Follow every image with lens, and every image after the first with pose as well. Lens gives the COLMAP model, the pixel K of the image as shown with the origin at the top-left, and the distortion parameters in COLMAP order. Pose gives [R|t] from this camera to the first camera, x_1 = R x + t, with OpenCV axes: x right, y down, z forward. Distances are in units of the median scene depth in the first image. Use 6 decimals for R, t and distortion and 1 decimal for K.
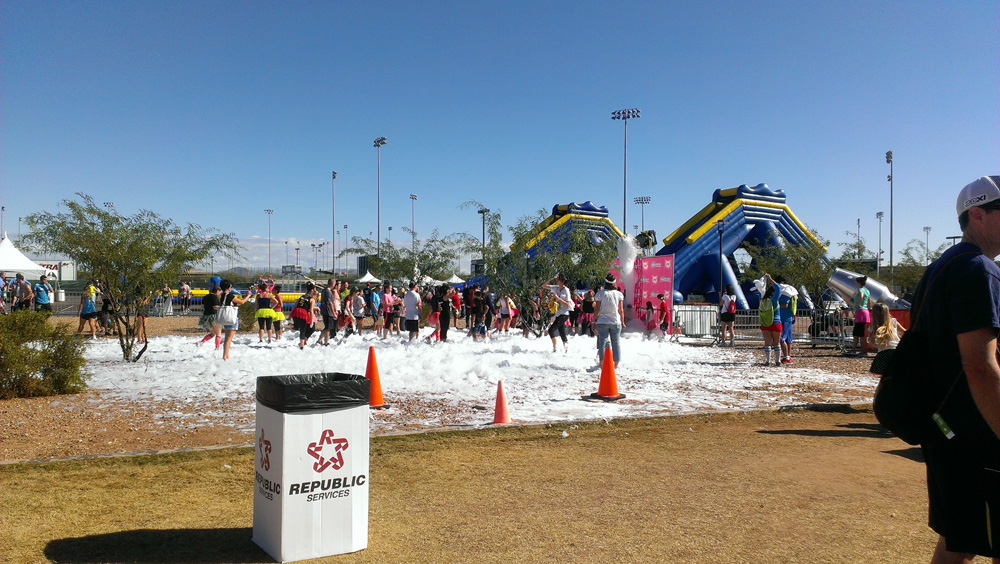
lens RADIAL K [[786.6, 0, 503.2], [0, 786.6, 291.5], [0, 0, 1]] dist [0.044585, -0.032517]
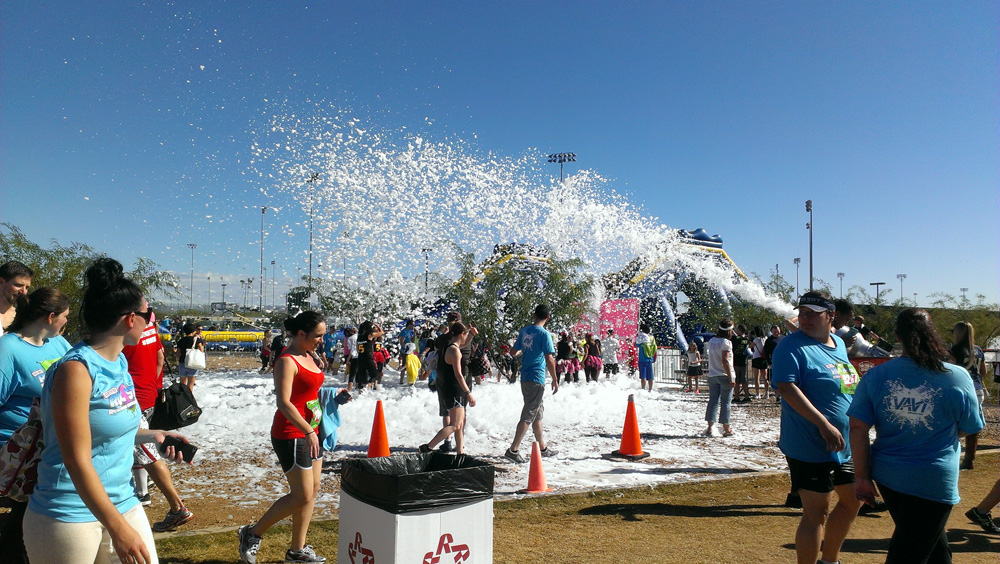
lens RADIAL K [[786.6, 0, 499.3], [0, 786.6, 286.2], [0, 0, 1]] dist [0.044585, -0.032517]
pose [[0.996541, 0.013805, 0.081951, -0.099492], [-0.009127, 0.998322, -0.057188, -0.008714], [-0.082603, 0.056242, 0.994994, 0.093161]]
